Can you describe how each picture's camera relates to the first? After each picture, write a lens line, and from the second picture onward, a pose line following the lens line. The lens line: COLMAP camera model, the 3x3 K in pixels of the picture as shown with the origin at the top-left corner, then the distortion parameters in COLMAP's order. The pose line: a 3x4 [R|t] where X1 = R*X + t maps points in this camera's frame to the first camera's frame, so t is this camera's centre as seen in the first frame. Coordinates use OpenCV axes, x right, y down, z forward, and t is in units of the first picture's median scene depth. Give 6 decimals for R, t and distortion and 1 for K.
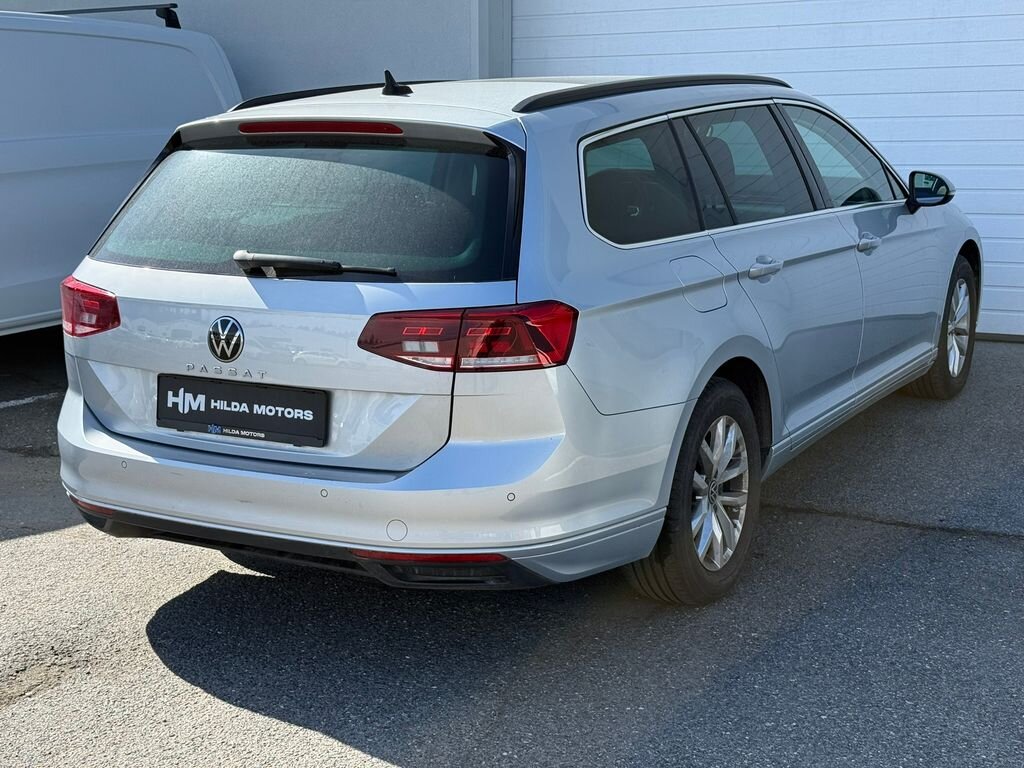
lens RADIAL K [[1495.6, 0, 512.7], [0, 1495.6, 382.0], [0, 0, 1]] dist [0.017226, 0.000000]
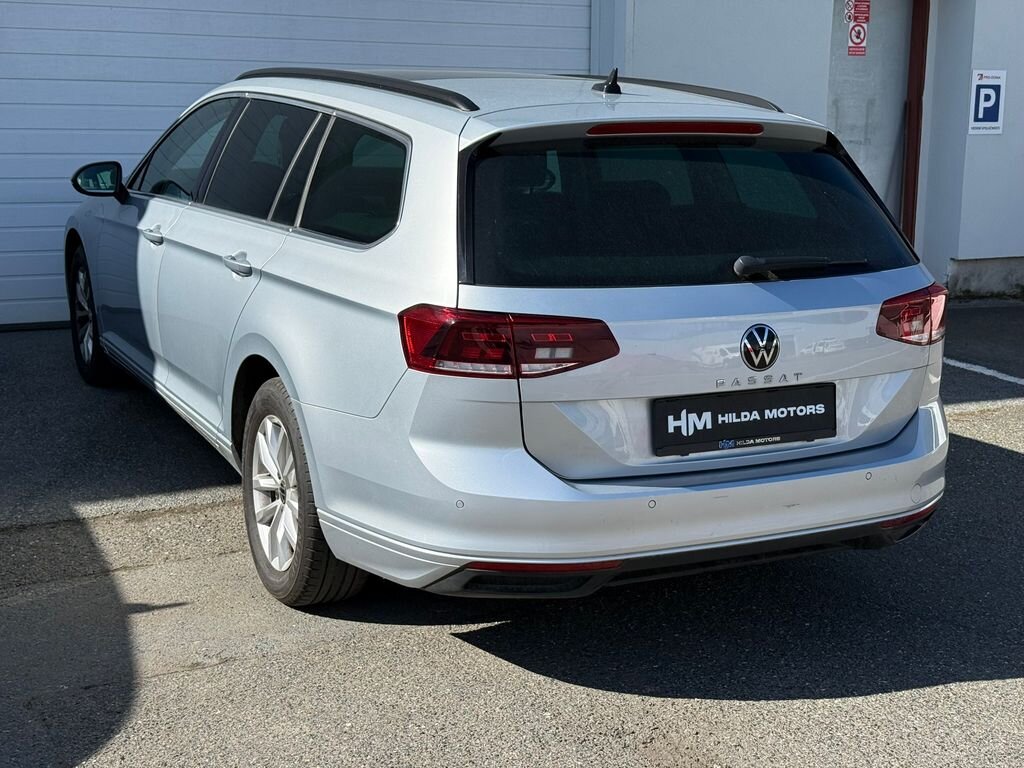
lens RADIAL K [[1495.6, 0, 513.1], [0, 1495.6, 386.1], [0, 0, 1]] dist [0.017226, 0.000000]
pose [[0.566083, -0.144430, 0.811597, -1.074102], [0.137309, 0.987298, 0.079926, -0.103325], [-0.812832, 0.066195, 0.578725, 0.560611]]
